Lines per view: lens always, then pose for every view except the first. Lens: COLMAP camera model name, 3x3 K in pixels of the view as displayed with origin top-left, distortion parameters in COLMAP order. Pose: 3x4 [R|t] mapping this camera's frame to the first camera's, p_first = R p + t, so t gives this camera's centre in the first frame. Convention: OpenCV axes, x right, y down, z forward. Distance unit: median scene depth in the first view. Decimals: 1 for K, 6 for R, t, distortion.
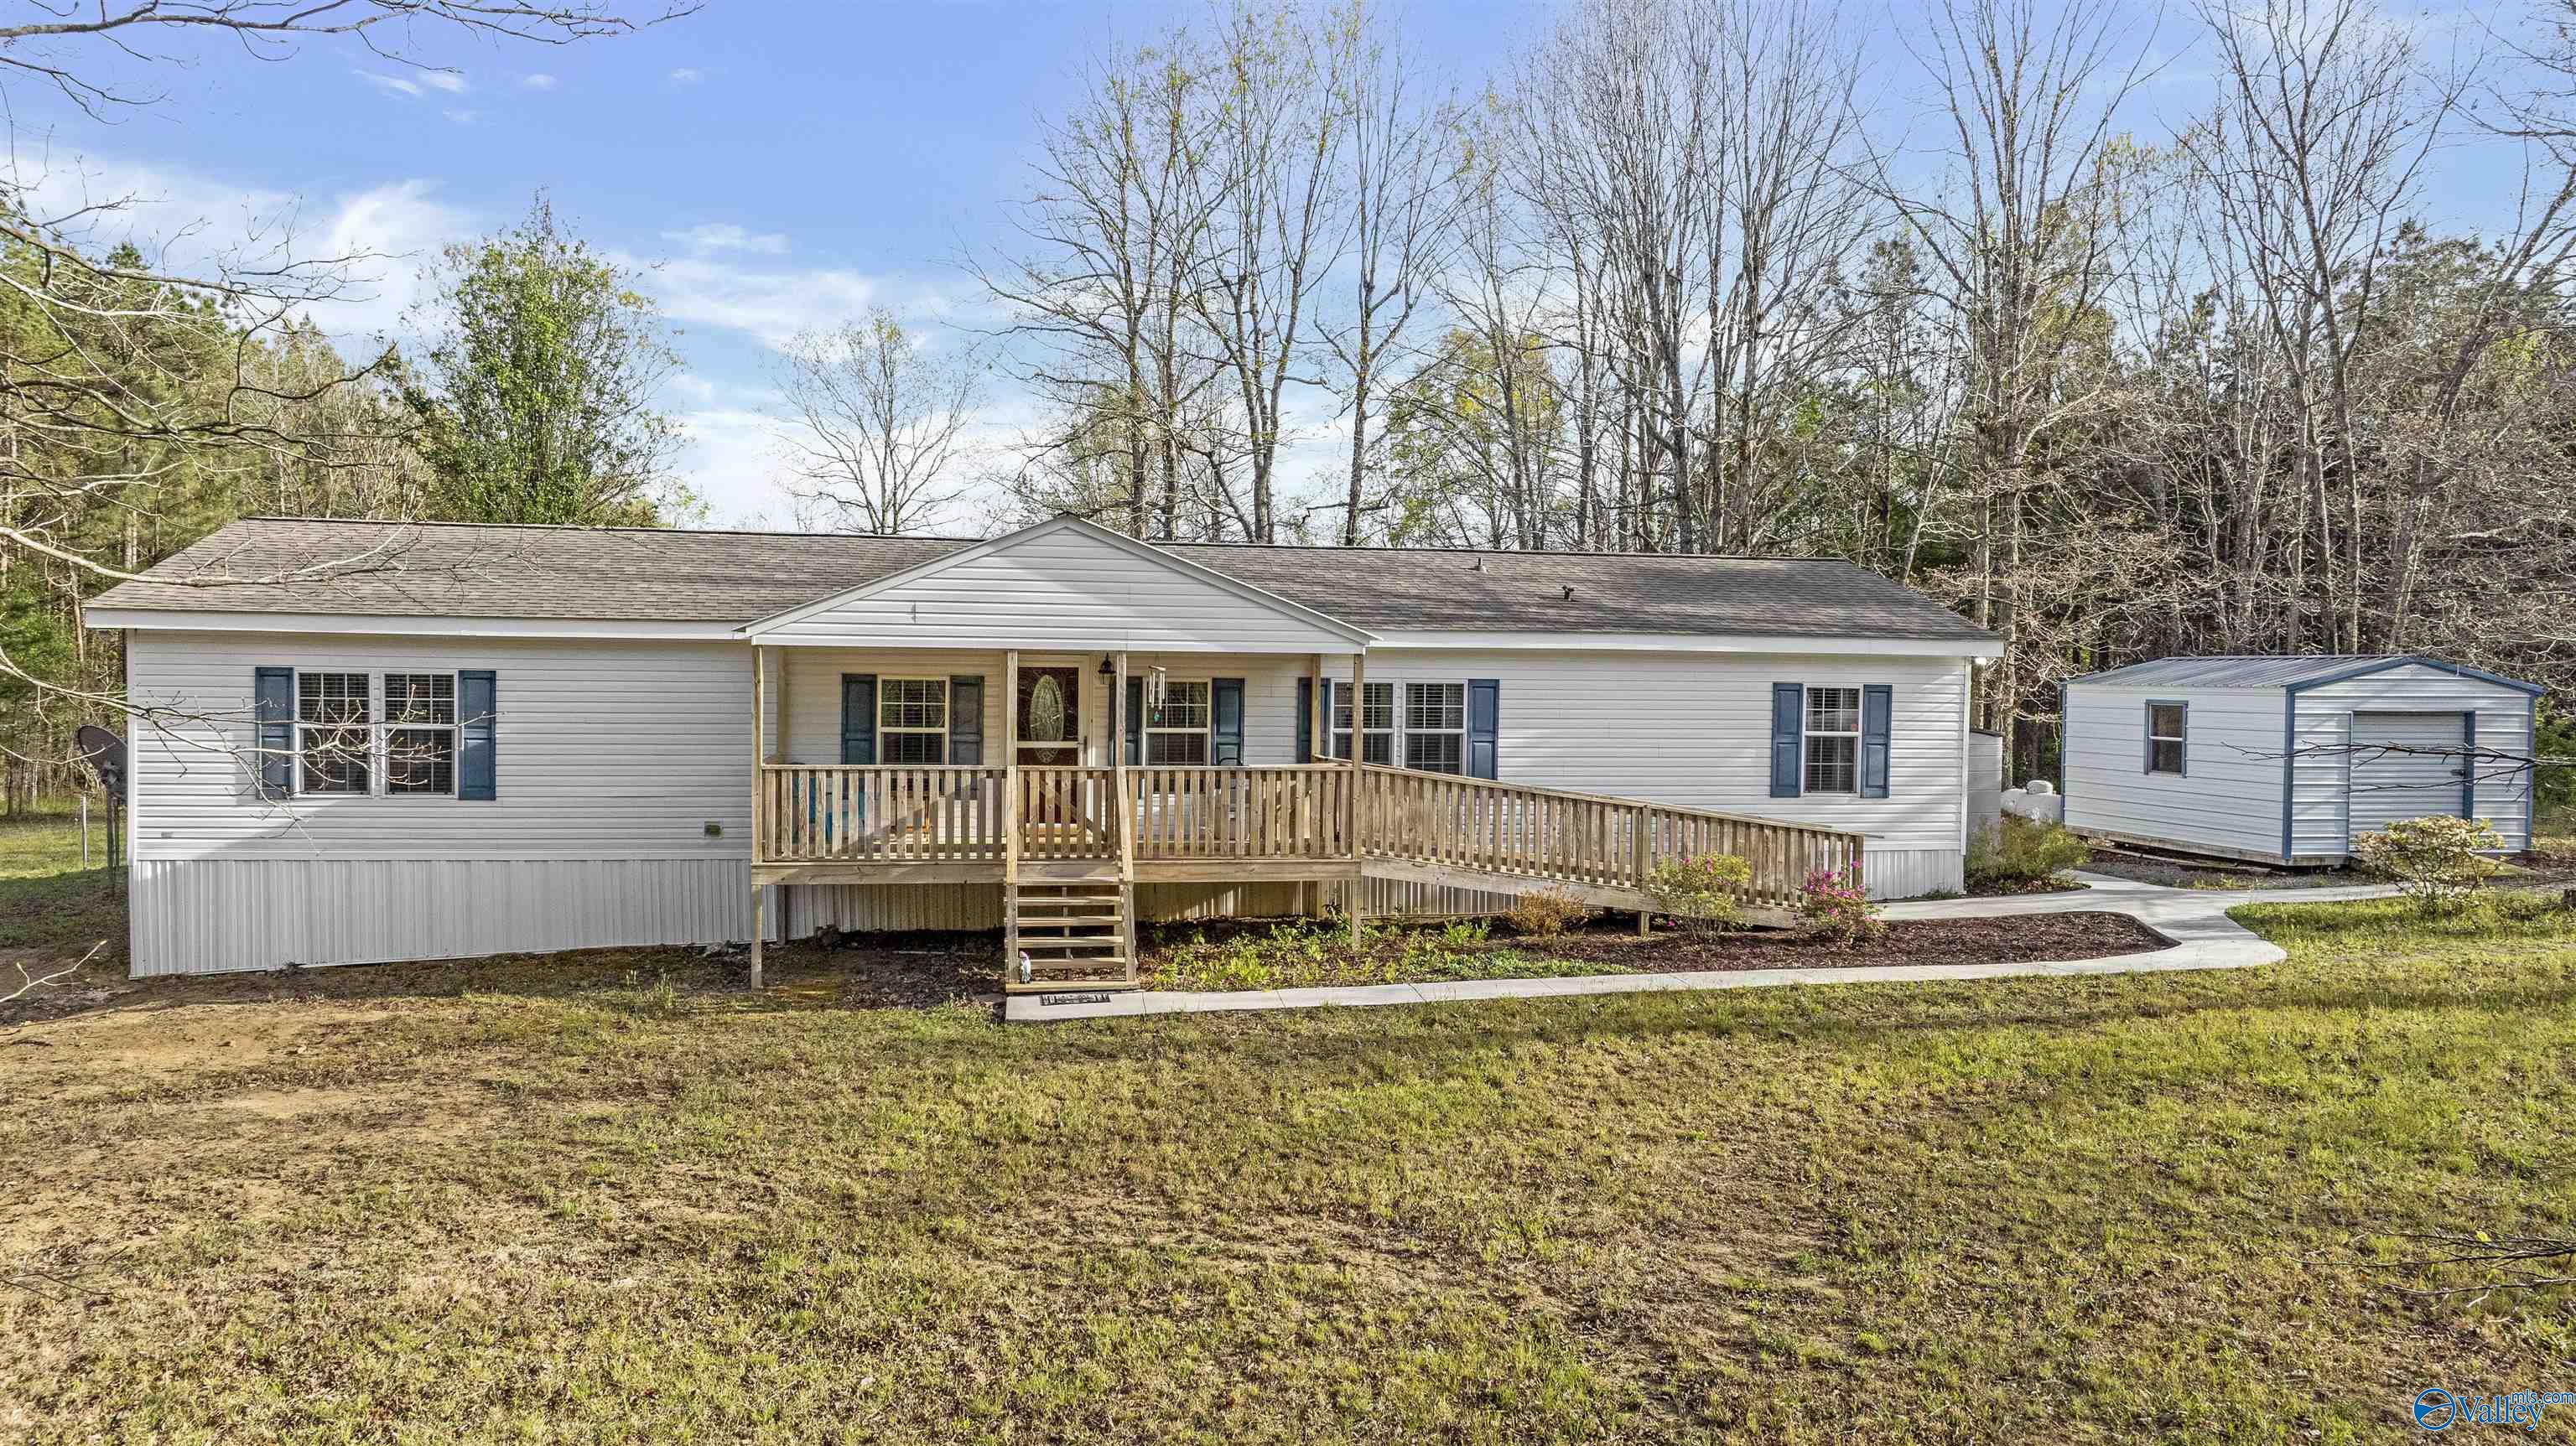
lens RADIAL K [[1815.4, 0, 1283.2], [0, 1815.4, 720.0], [0, 0, 1]] dist [-0.021897, -0.001124]
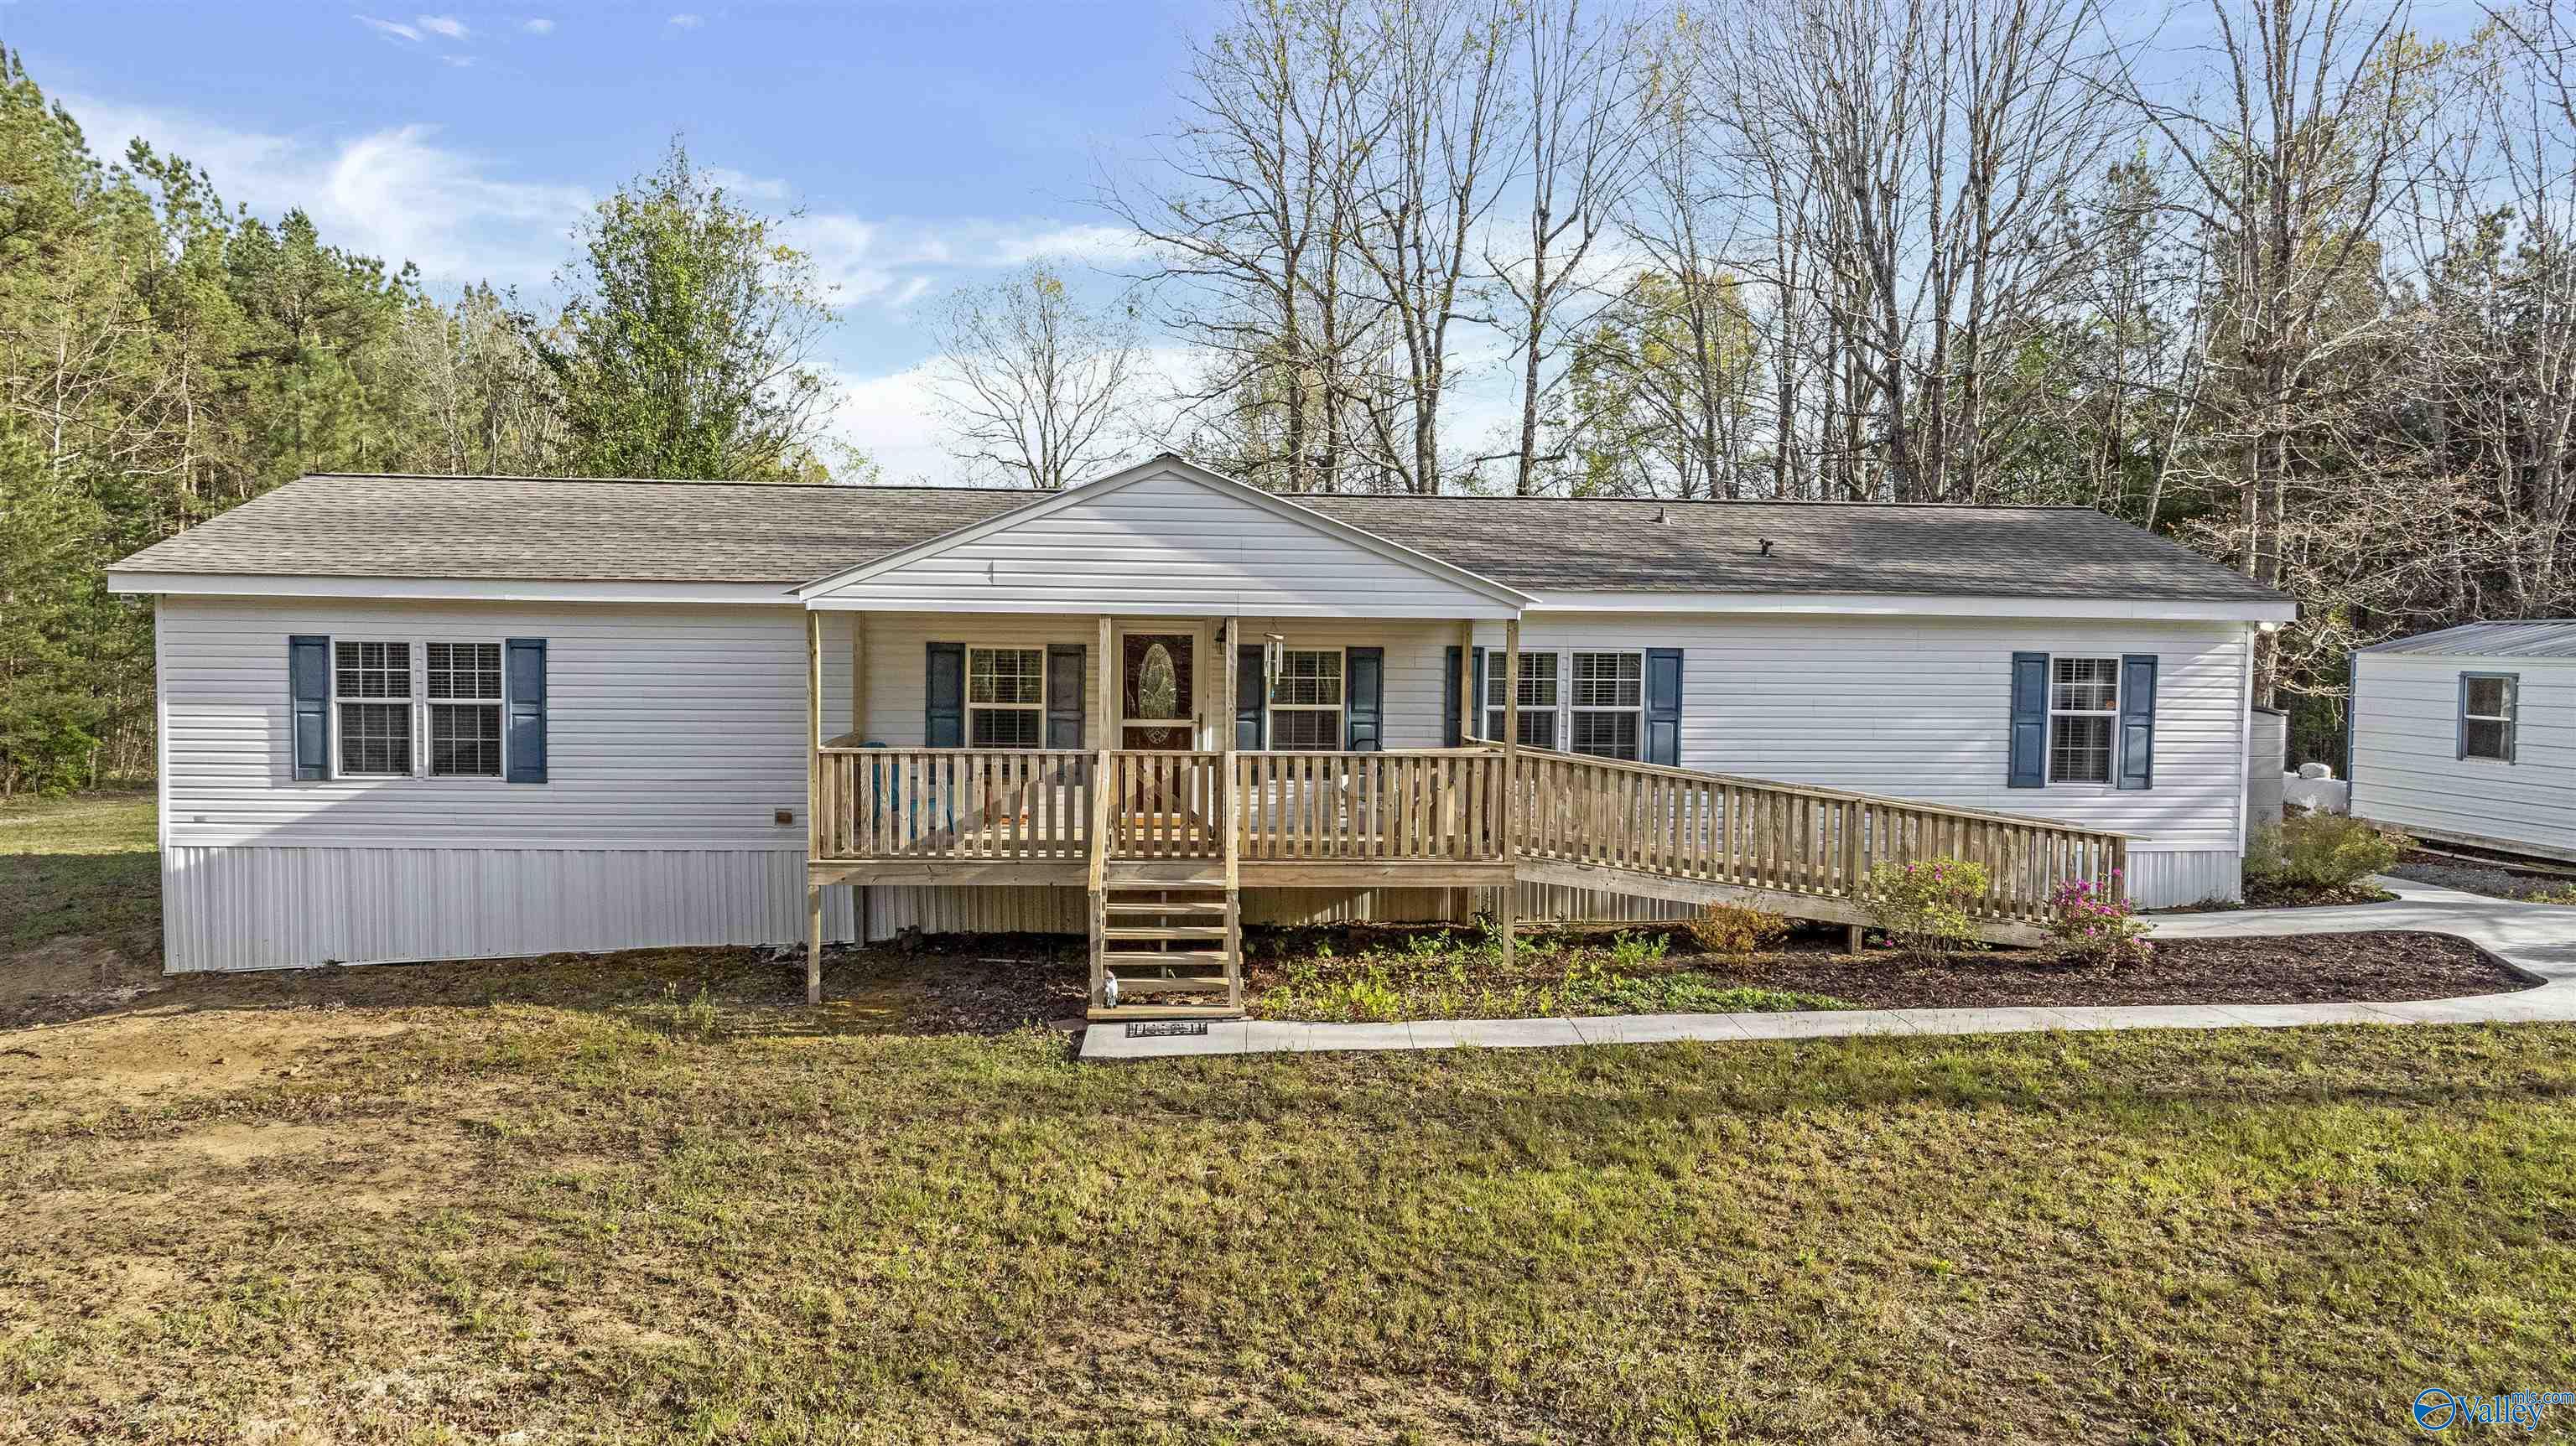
lens RADIAL K [[1815.4, 0, 1283.2], [0, 1815.4, 720.0], [0, 0, 1]] dist [-0.021897, -0.001124]
pose [[0.994751, 0.004297, -0.102232, 0.021390], [-0.002210, 0.999787, 0.020517, -0.006479], [0.102298, -0.020183, 0.994549, 0.145786]]
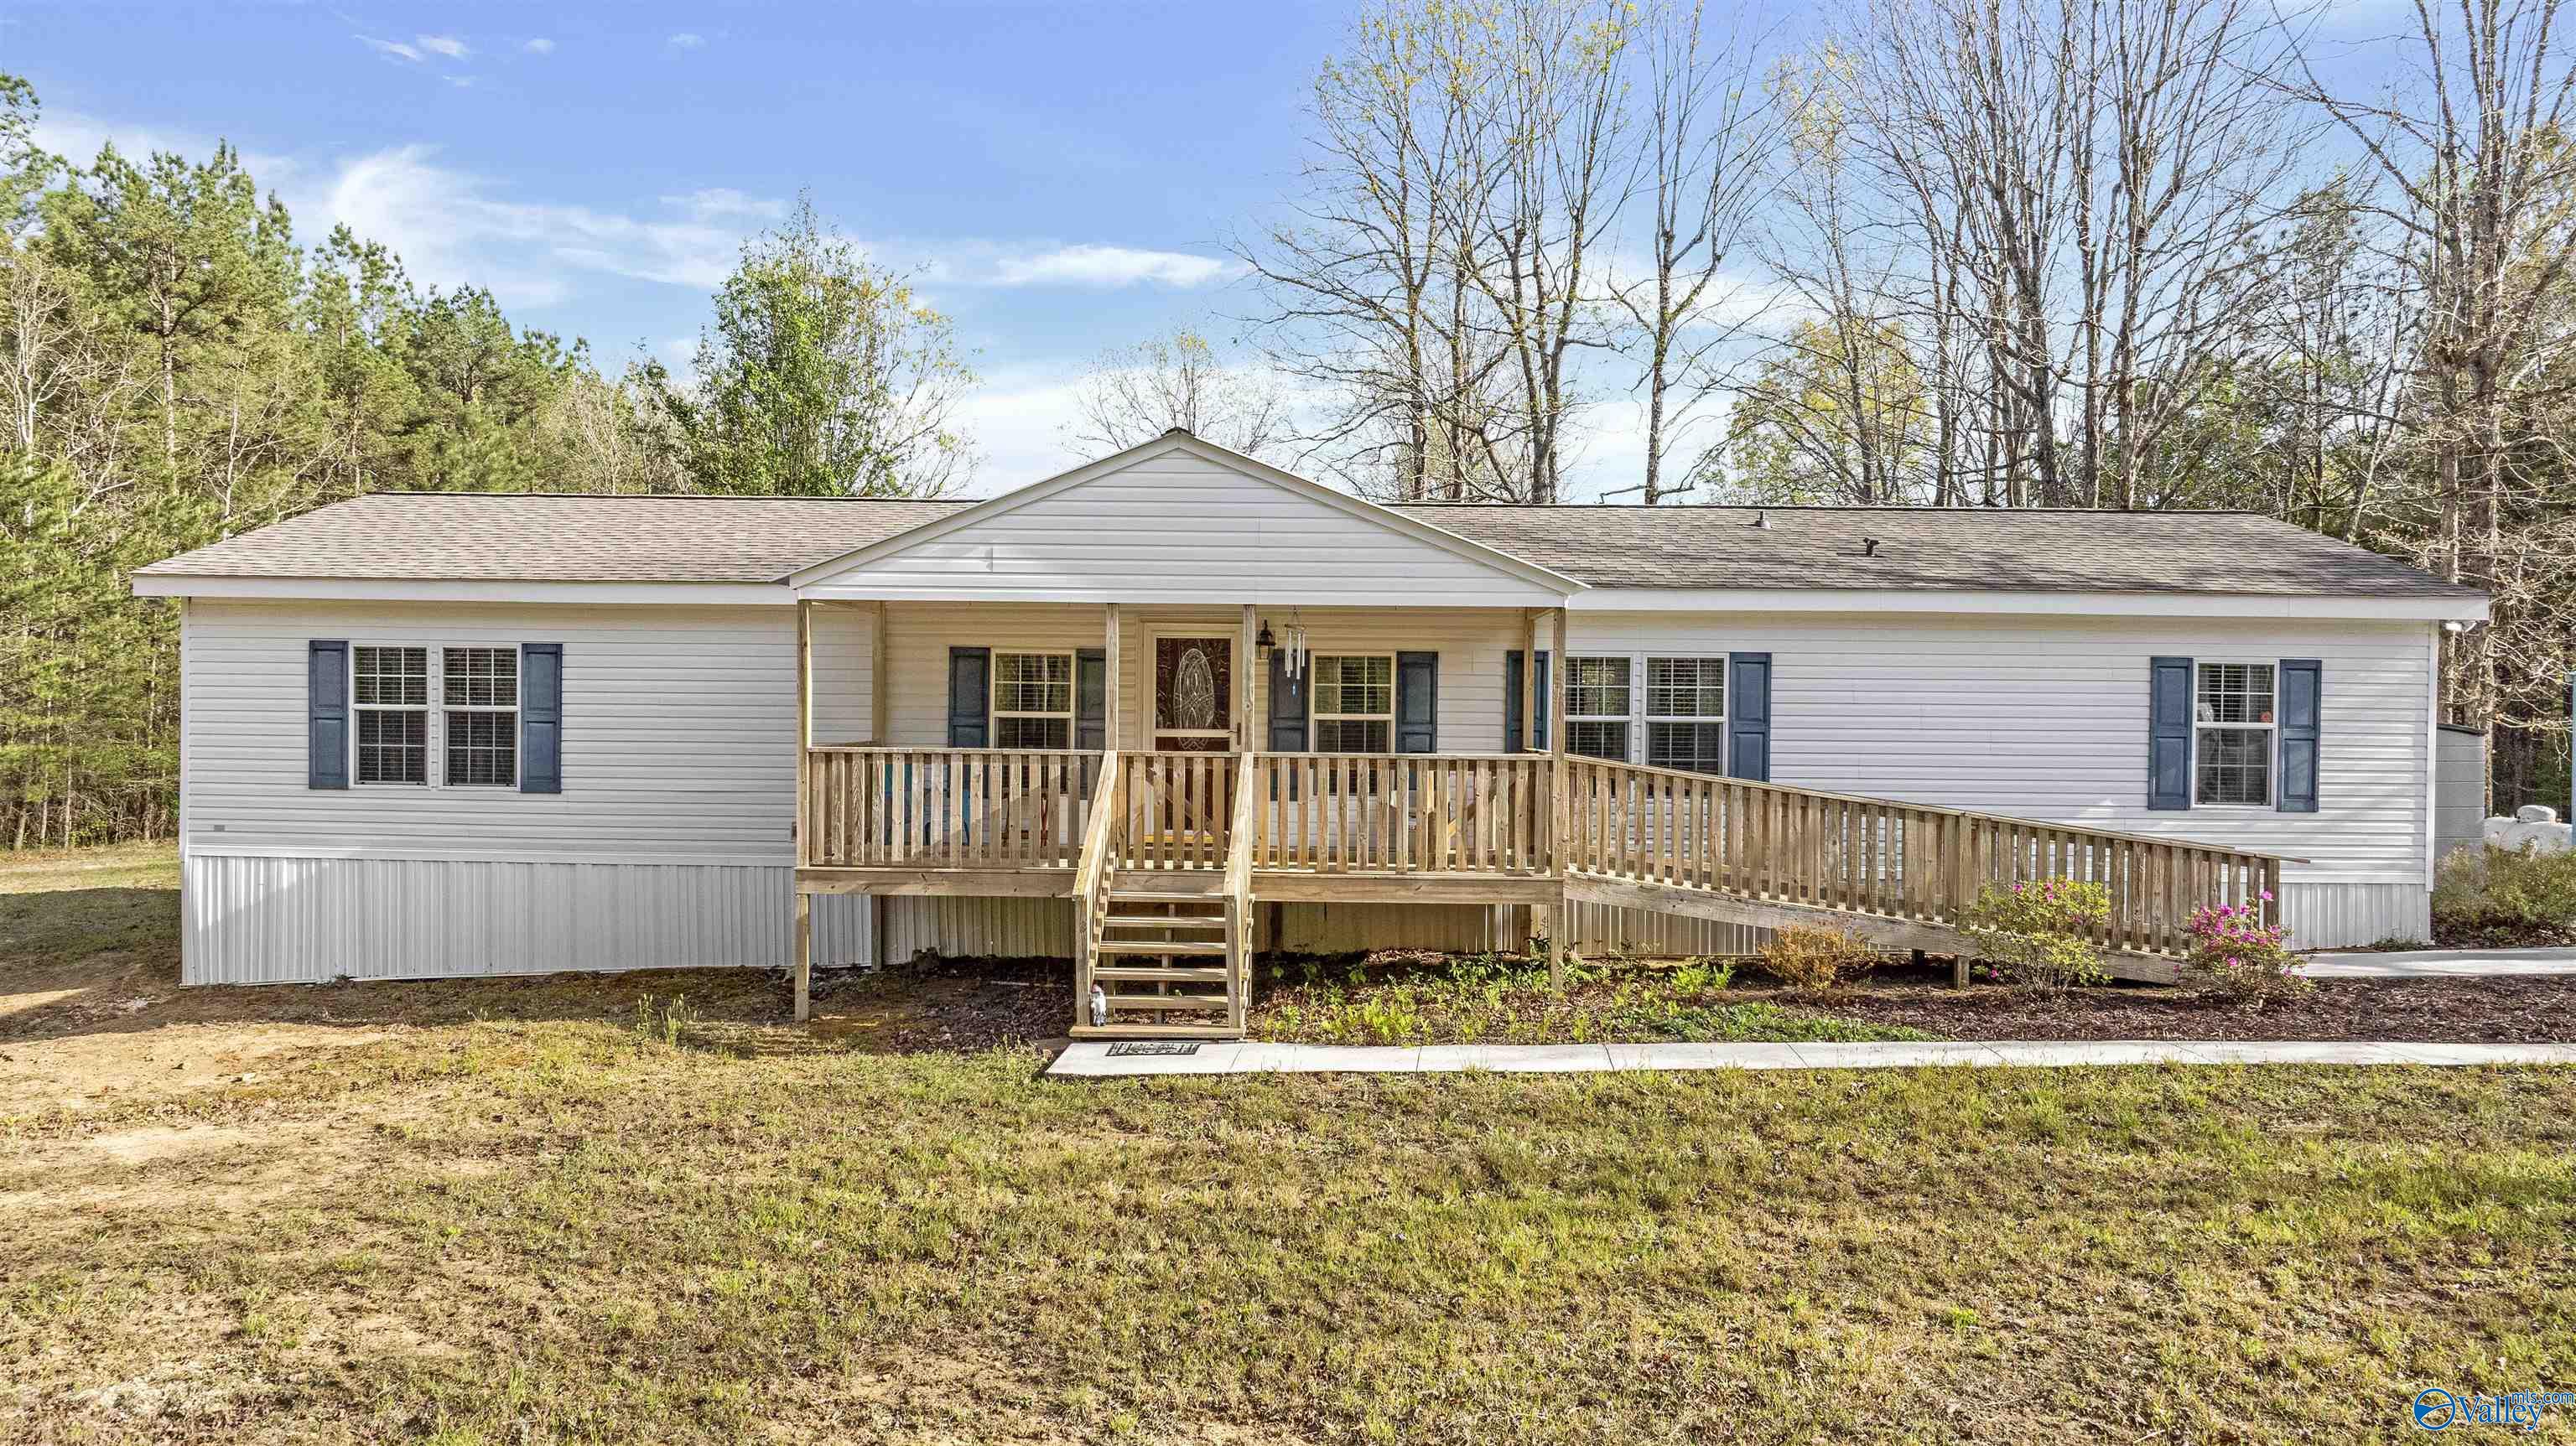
lens RADIAL K [[1819.0, 0, 1284.6], [0, 1819.0, 715.8], [0, 0, 1]] dist [-0.041609, 0.043653]
pose [[0.979629, -0.000978, -0.200814, 0.079813], [-0.004434, 0.999639, -0.026495, 0.029324], [0.200768, 0.026846, 0.979271, 0.225165]]
